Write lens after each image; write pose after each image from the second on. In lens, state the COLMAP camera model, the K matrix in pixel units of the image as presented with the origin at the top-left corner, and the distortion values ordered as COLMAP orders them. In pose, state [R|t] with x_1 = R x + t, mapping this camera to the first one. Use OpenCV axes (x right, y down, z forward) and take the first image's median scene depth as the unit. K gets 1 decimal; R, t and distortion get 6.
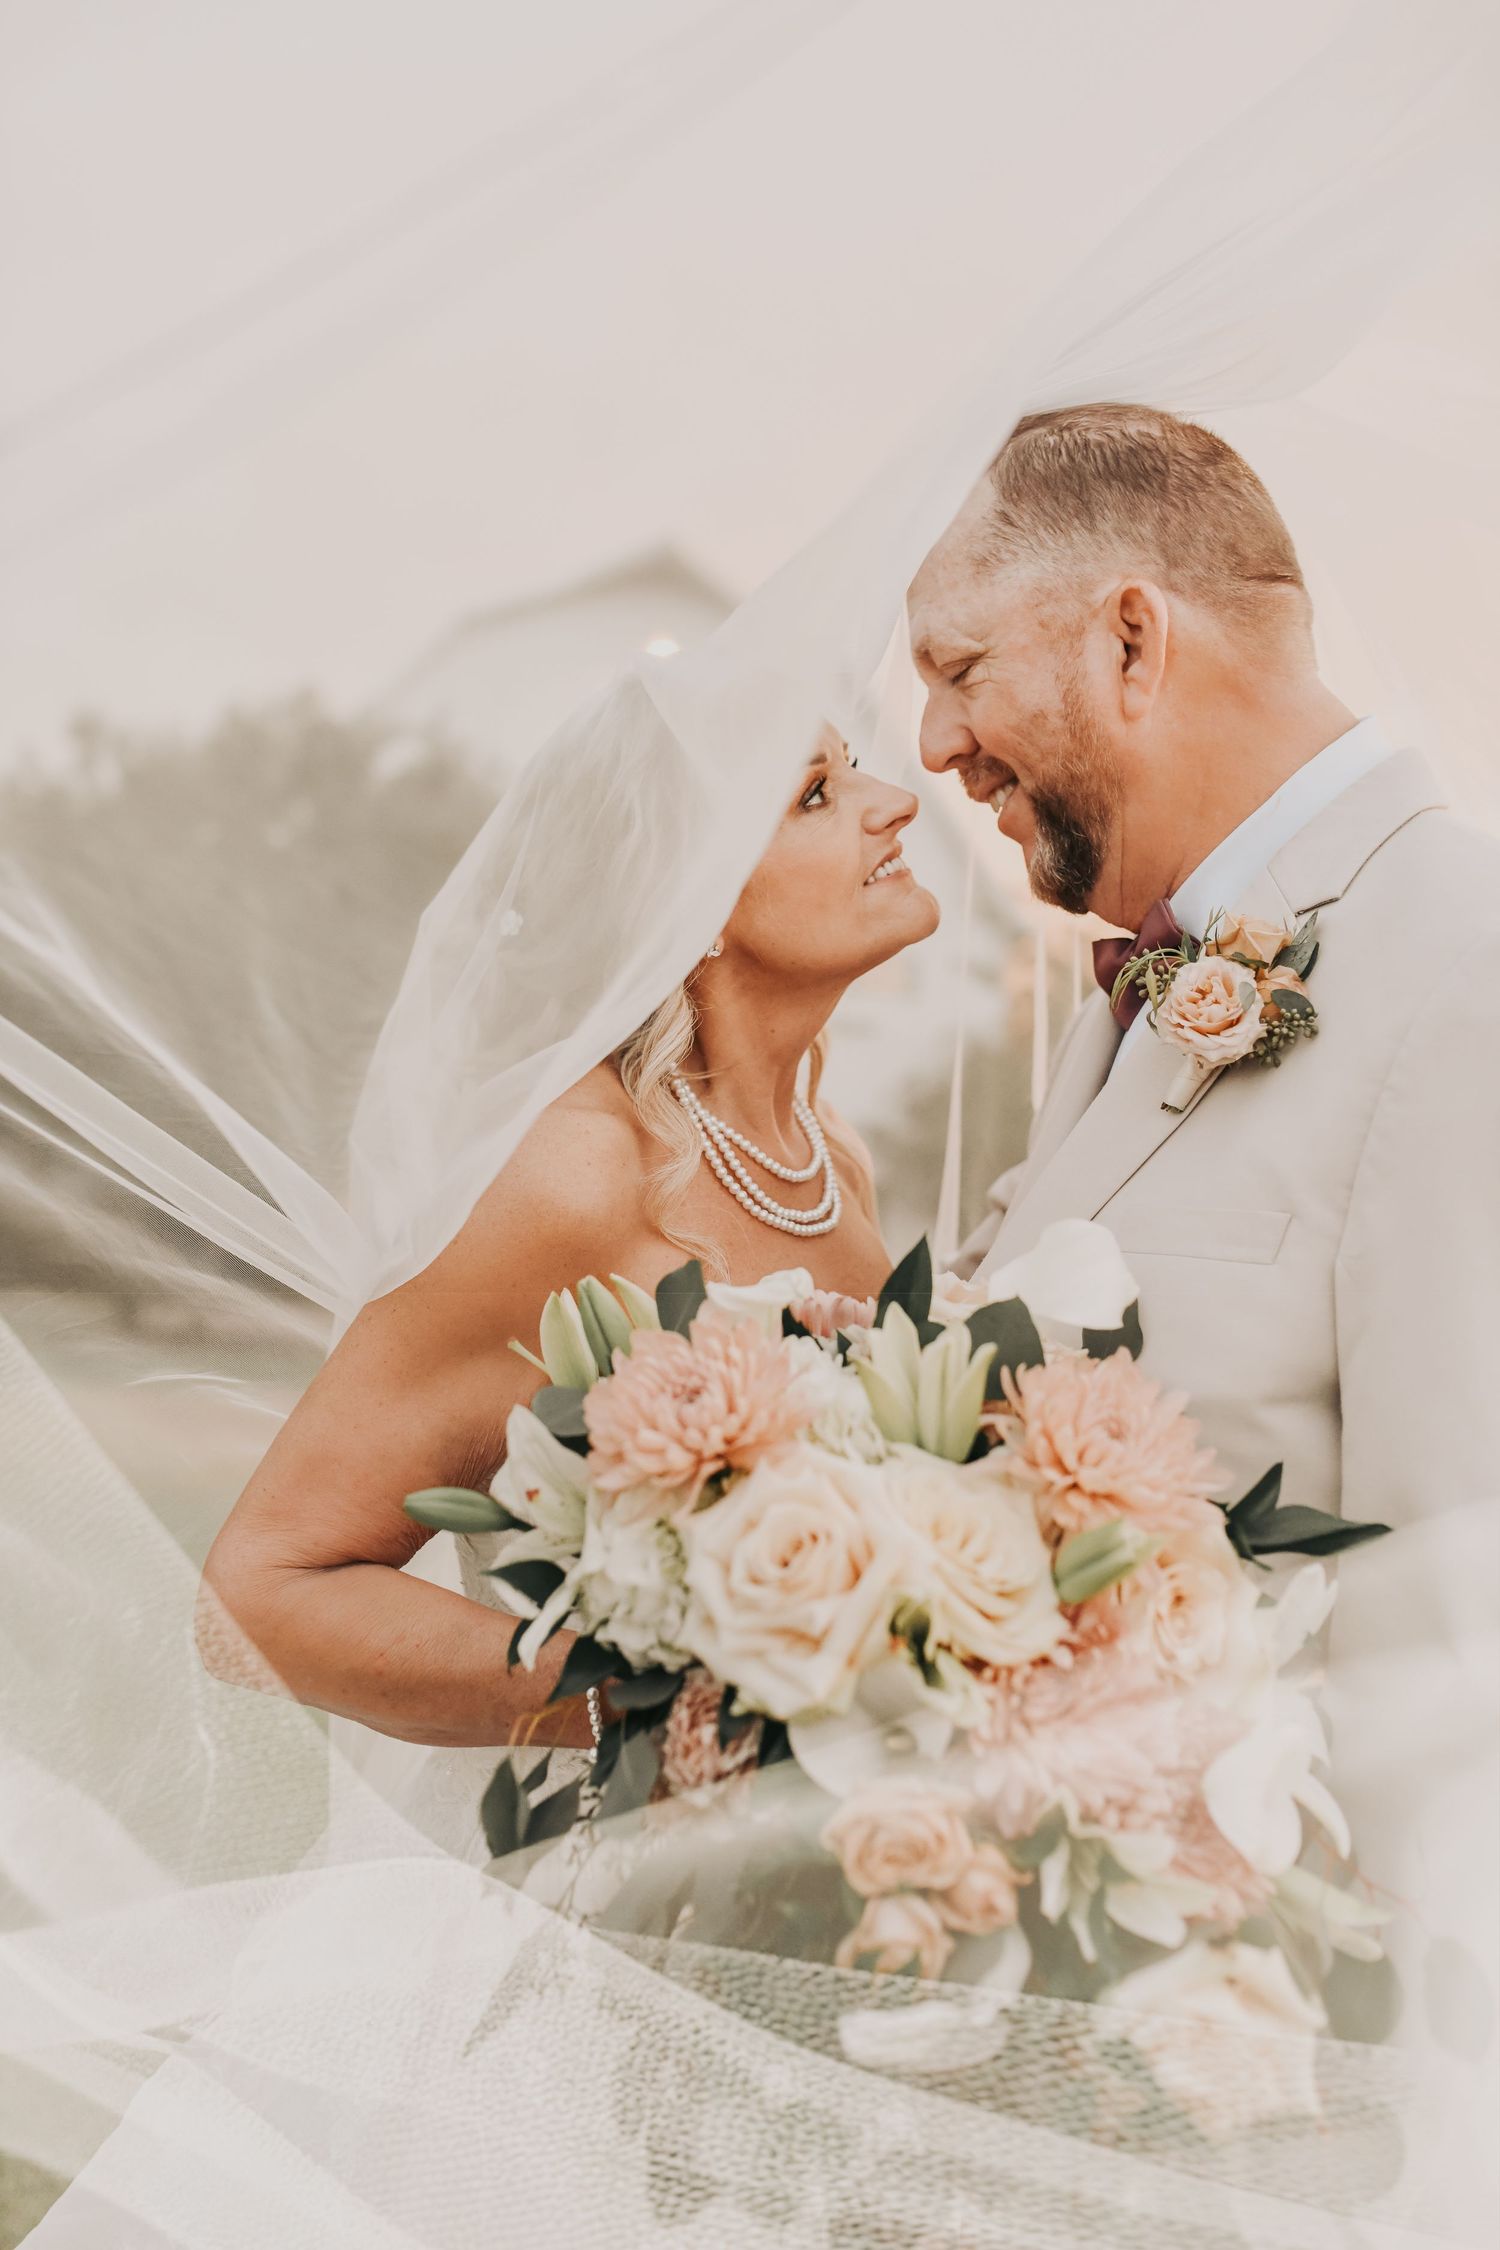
lens RADIAL K [[2262.7, 0, 743.4], [0, 2262.7, 1181.9], [0, 0, 1]] dist [0.007708, 0.135792]
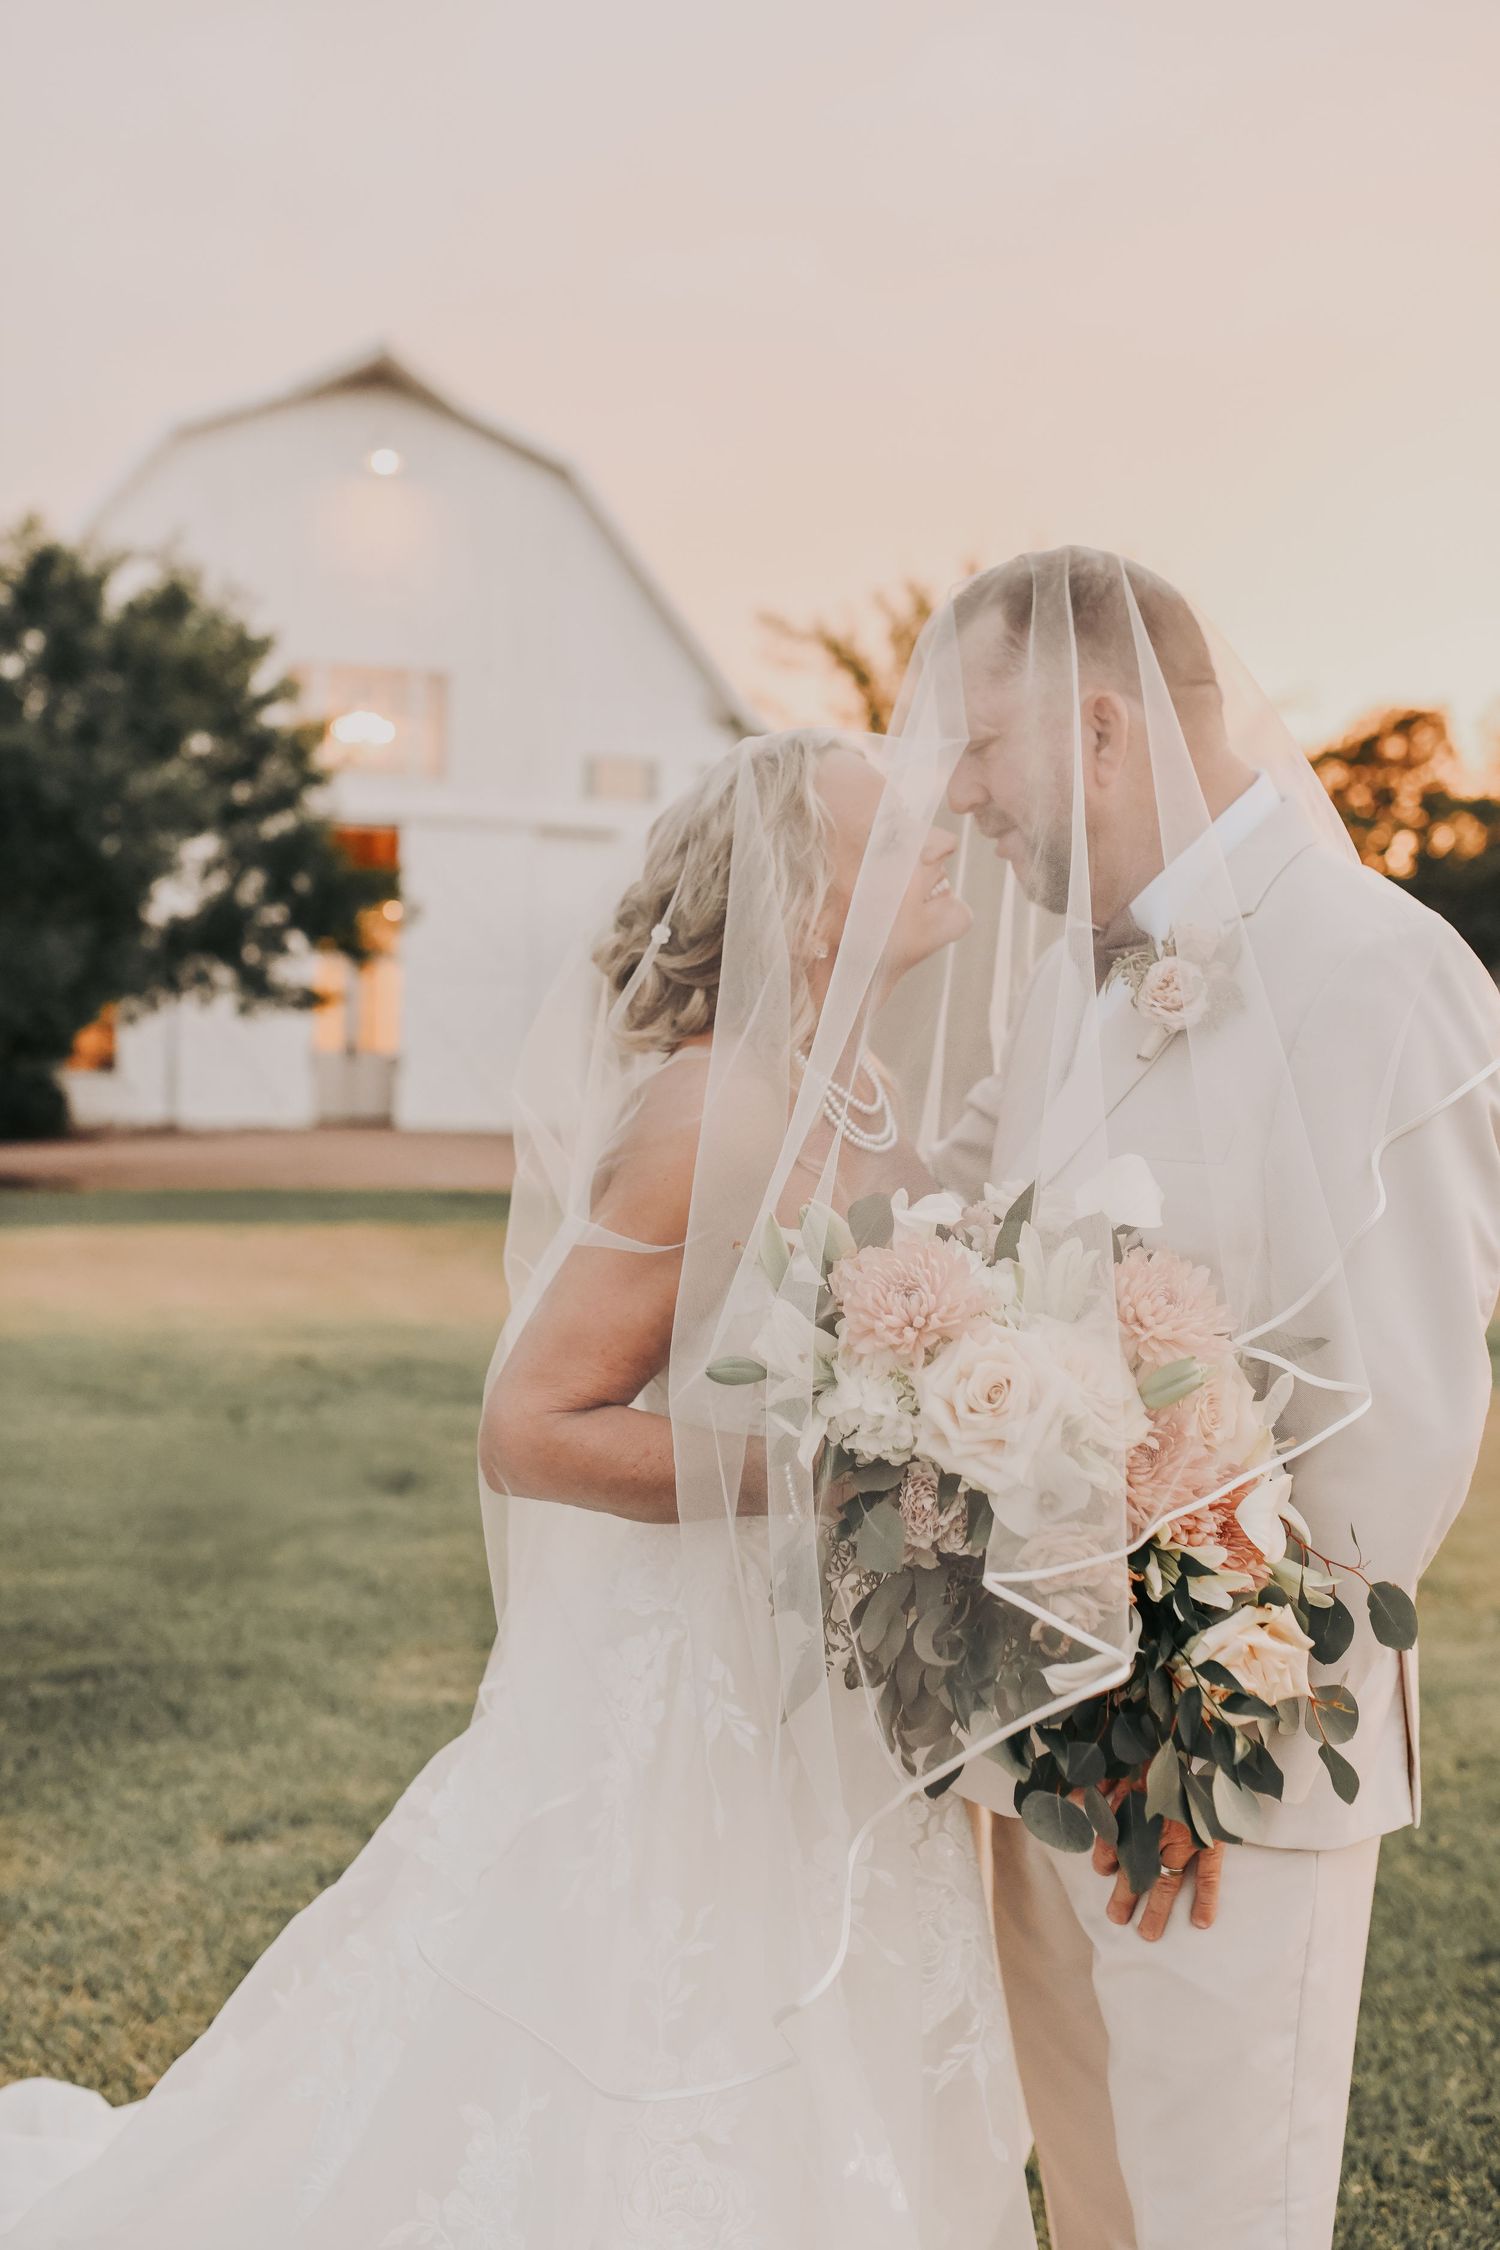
lens RADIAL K [[2170.8, 0, 750.0], [0, 2170.8, 1125.0], [0, 0, 1]] dist [-0.099278, 0.002575]
pose [[0.989058, -0.047974, 0.139510, -0.265238], [0.037253, 0.996221, 0.078465, -0.112306], [-0.142747, -0.072409, 0.987107, -0.349589]]
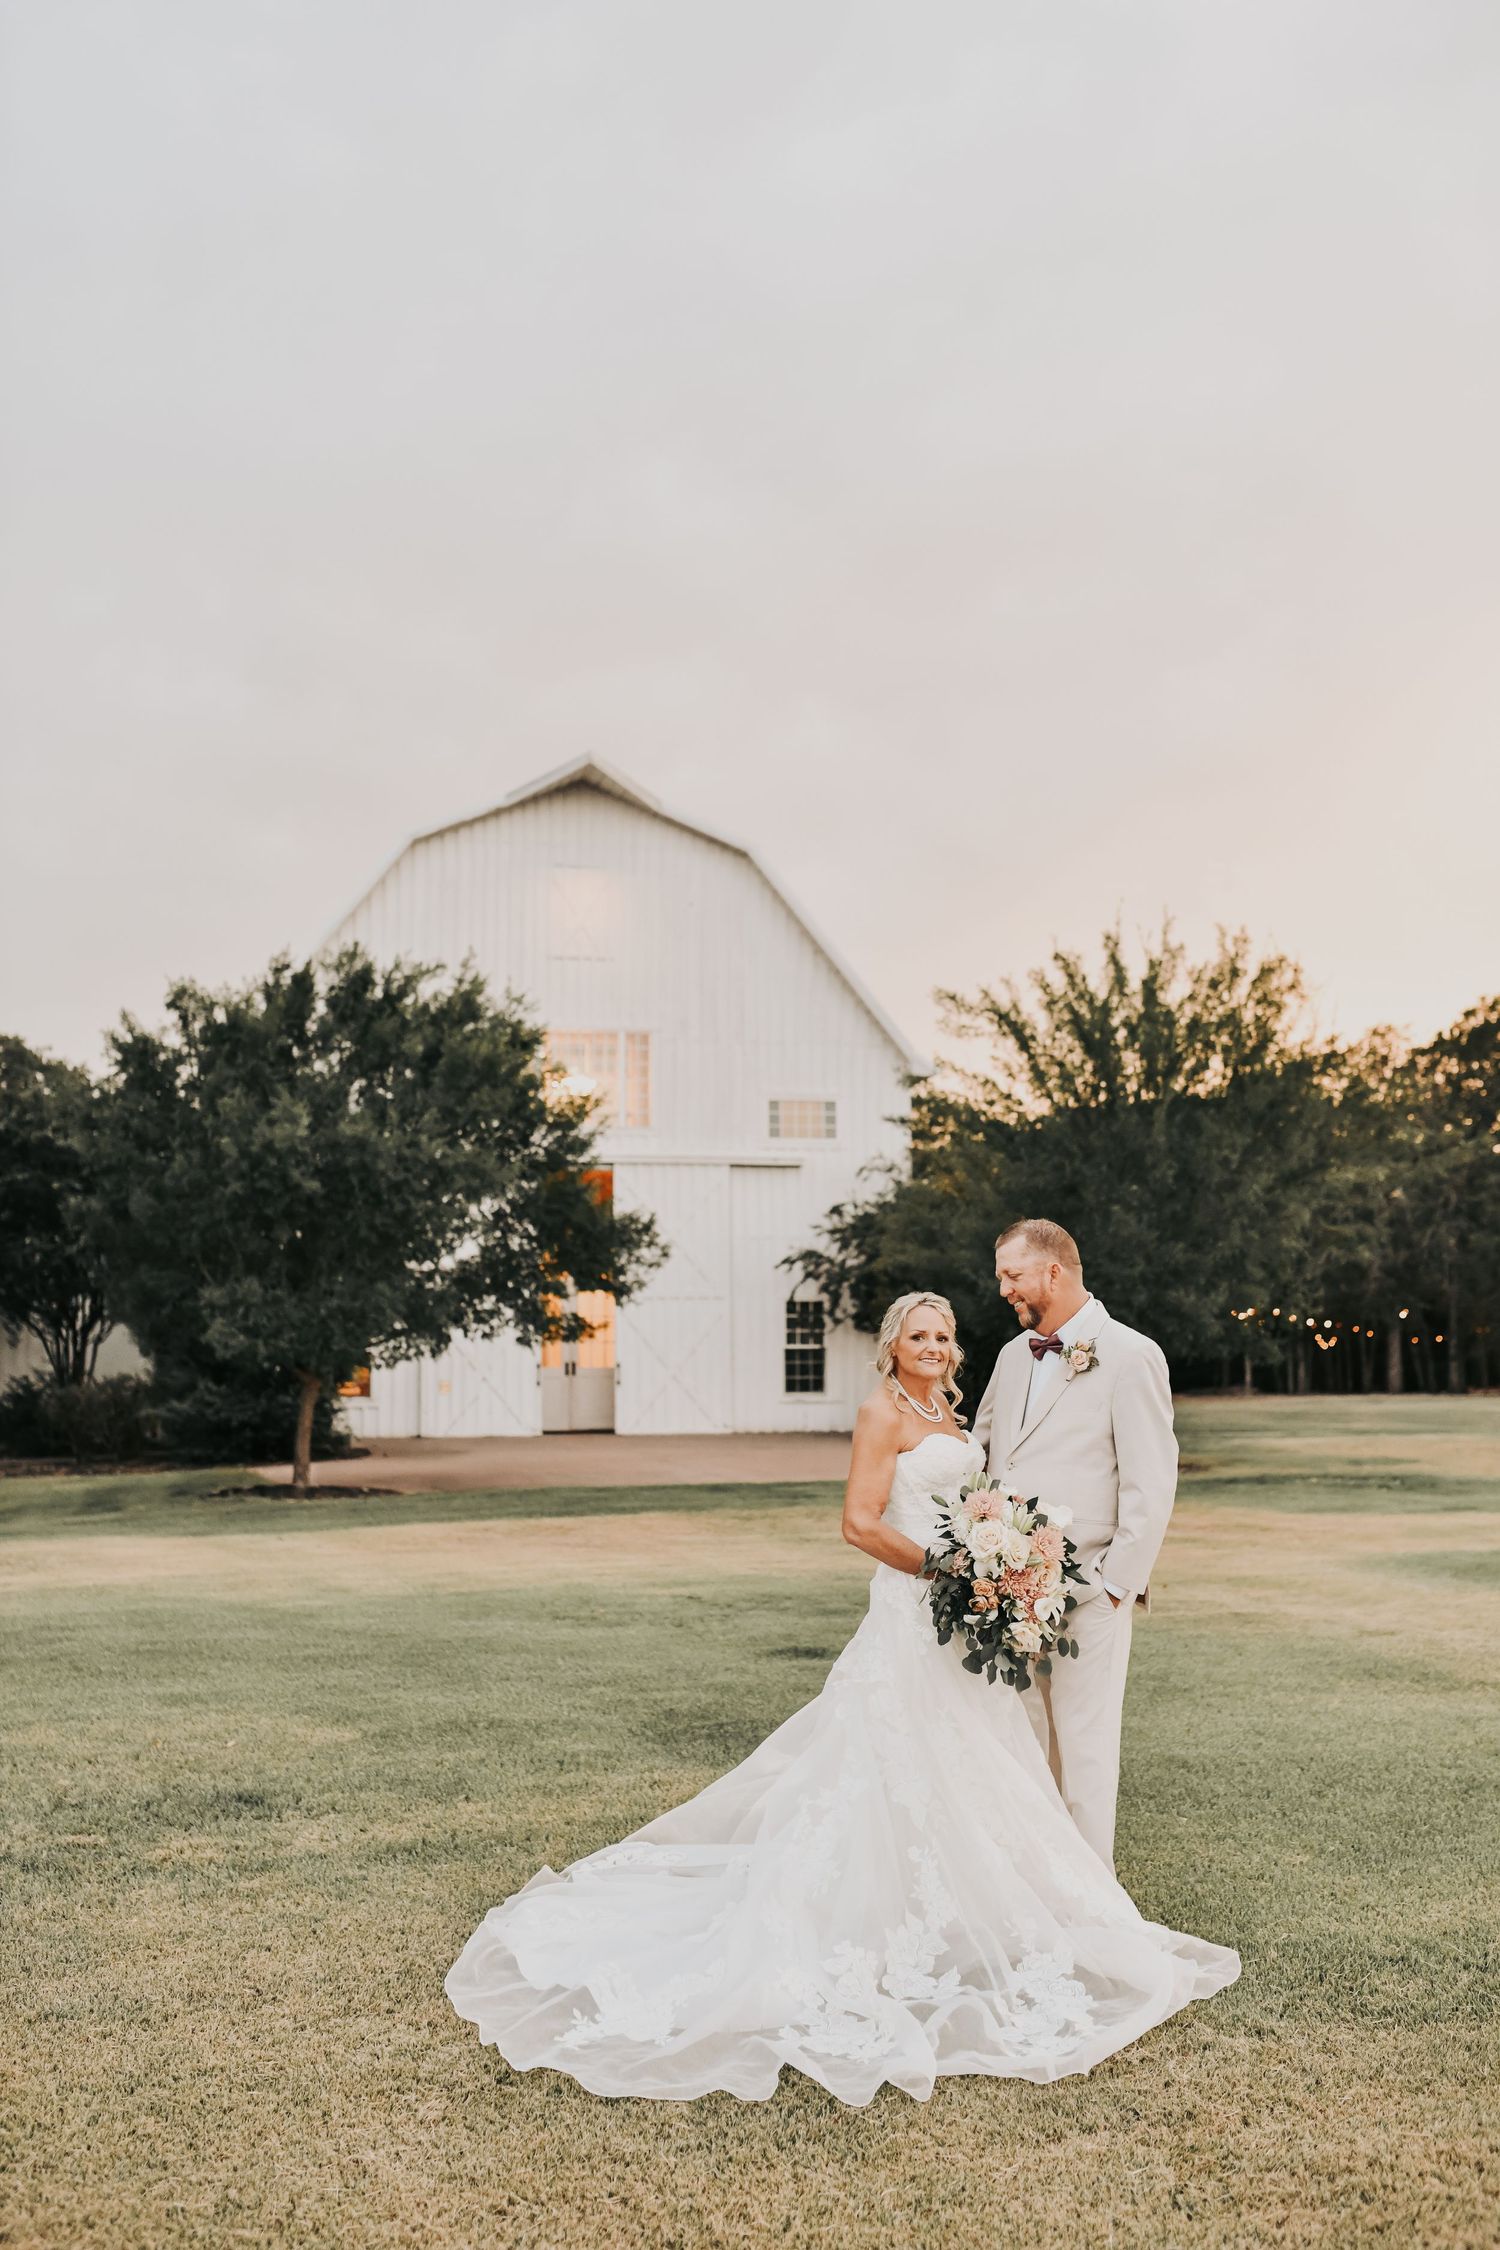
lens RADIAL K [[2146.6, 0, 740.9], [0, 2146.6, 1127.7], [0, 0, 1]] dist [-0.067652, 0.100665]
pose [[0.993926, -0.074008, 0.081451, -1.117229], [0.079326, 0.994785, -0.064104, -0.322611], [-0.076282, 0.070175, 0.994614, -2.950960]]
